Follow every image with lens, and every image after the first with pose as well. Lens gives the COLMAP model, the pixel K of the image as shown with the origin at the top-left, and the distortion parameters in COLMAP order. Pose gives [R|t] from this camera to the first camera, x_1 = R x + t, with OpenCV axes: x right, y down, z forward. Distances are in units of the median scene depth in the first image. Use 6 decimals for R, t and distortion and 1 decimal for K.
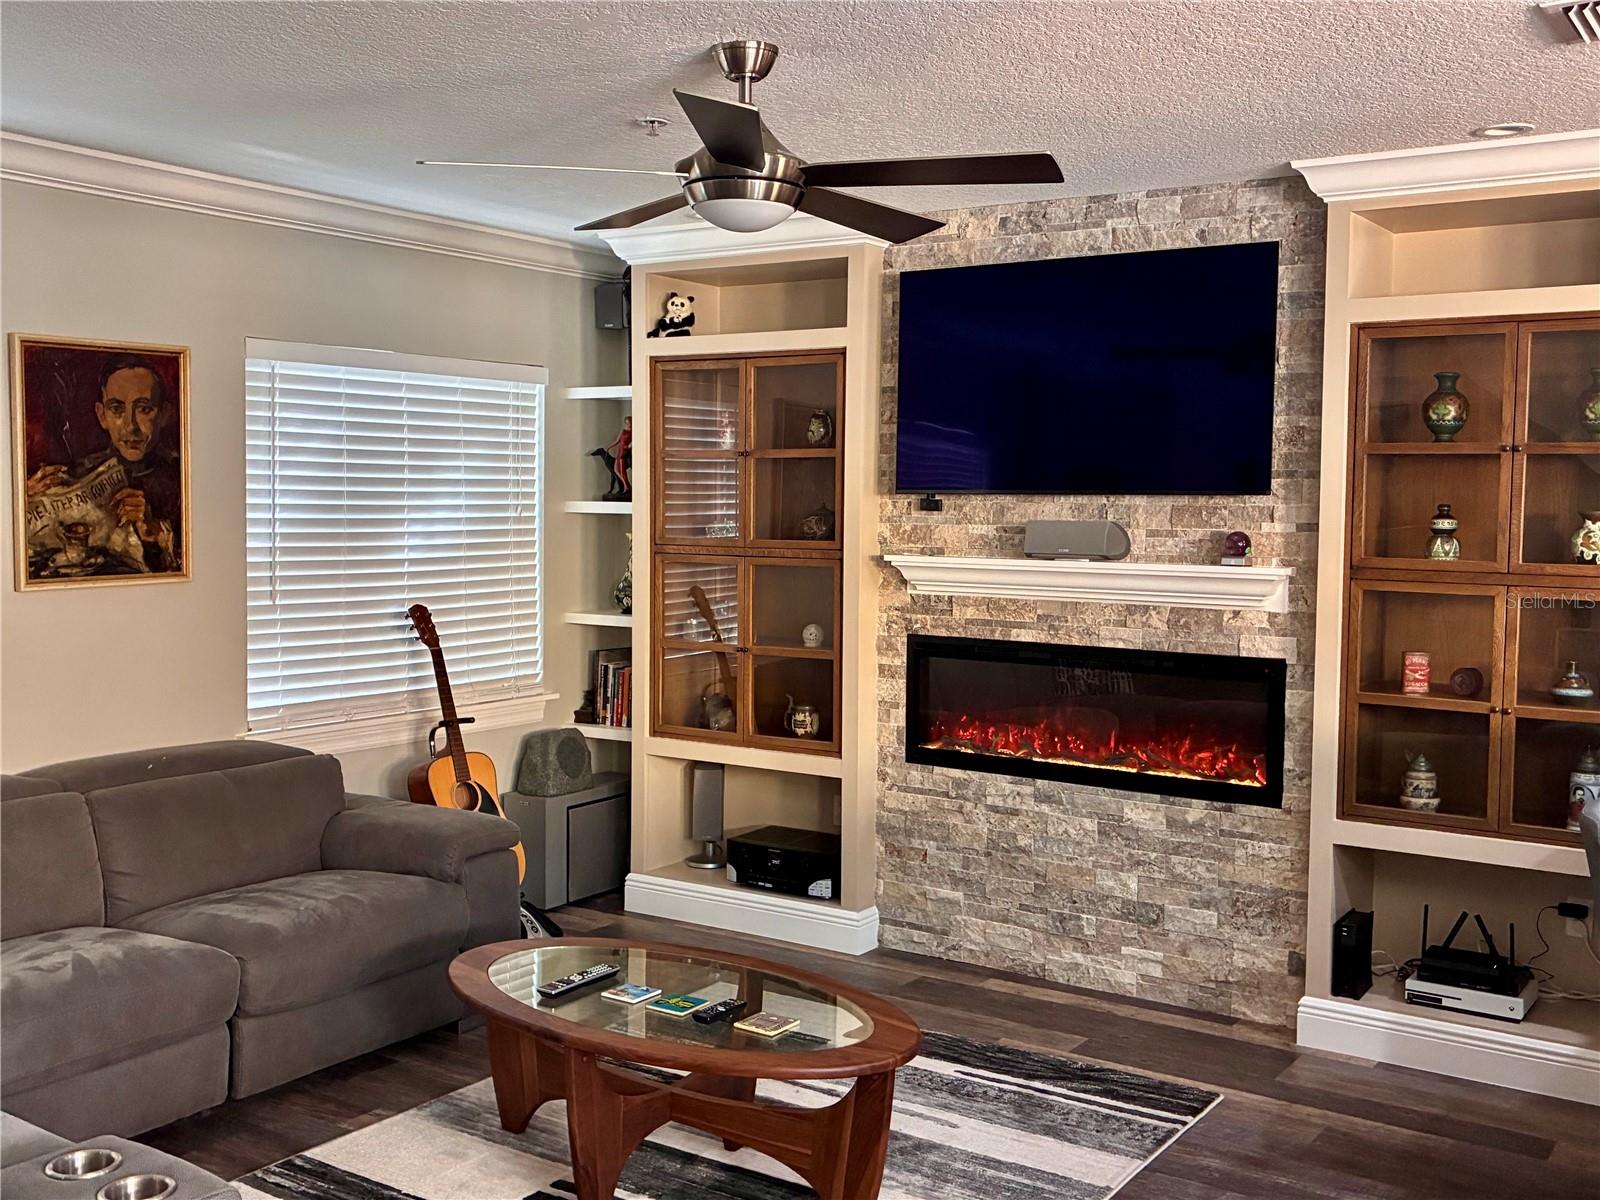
lens RADIAL K [[1635.0, 0, 791.2], [0, 1635.0, 591.4], [0, 0, 1]] dist [0.066127, 0.000000]
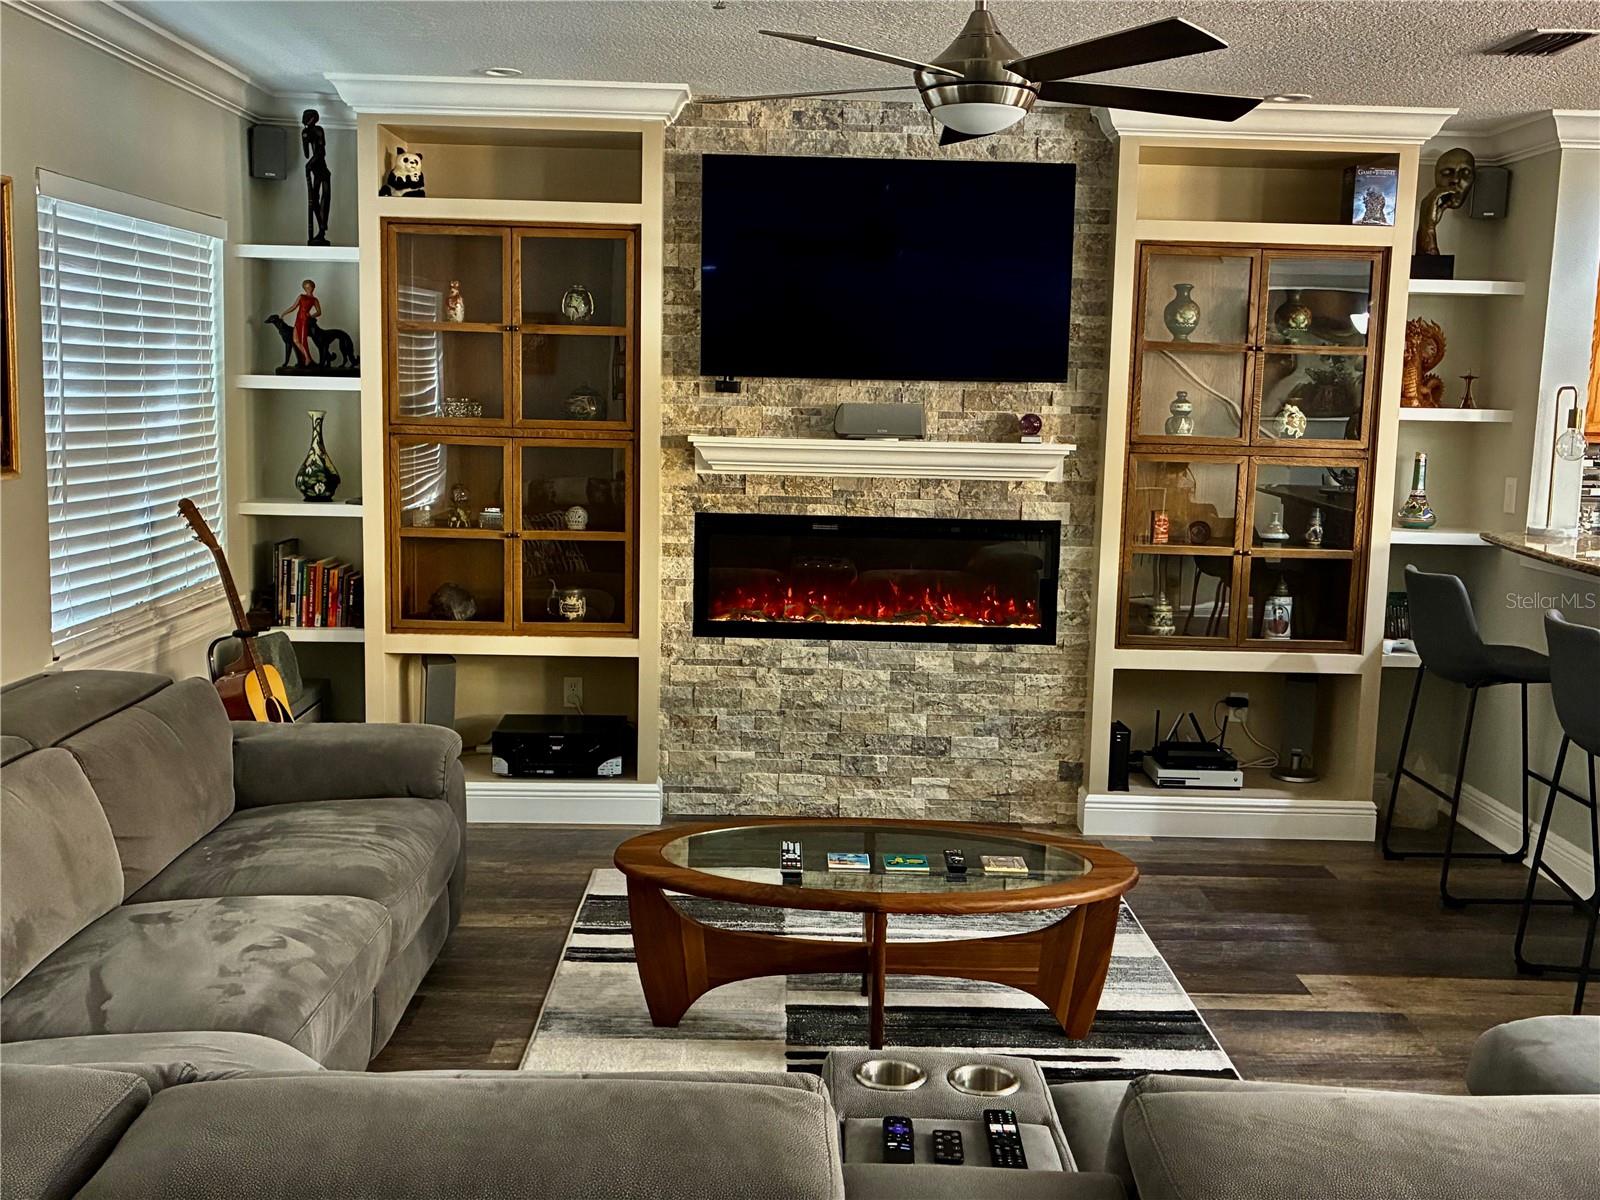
lens RADIAL K [[1635.0, 0, 793.4], [0, 1635.0, 597.8], [0, 0, 1]] dist [0.066127, 0.000000]
pose [[0.820424, -0.067490, 0.567759, -0.493467], [0.018262, 0.995595, 0.091958, -0.014828], [-0.571464, -0.065076, 0.818043, 0.122730]]
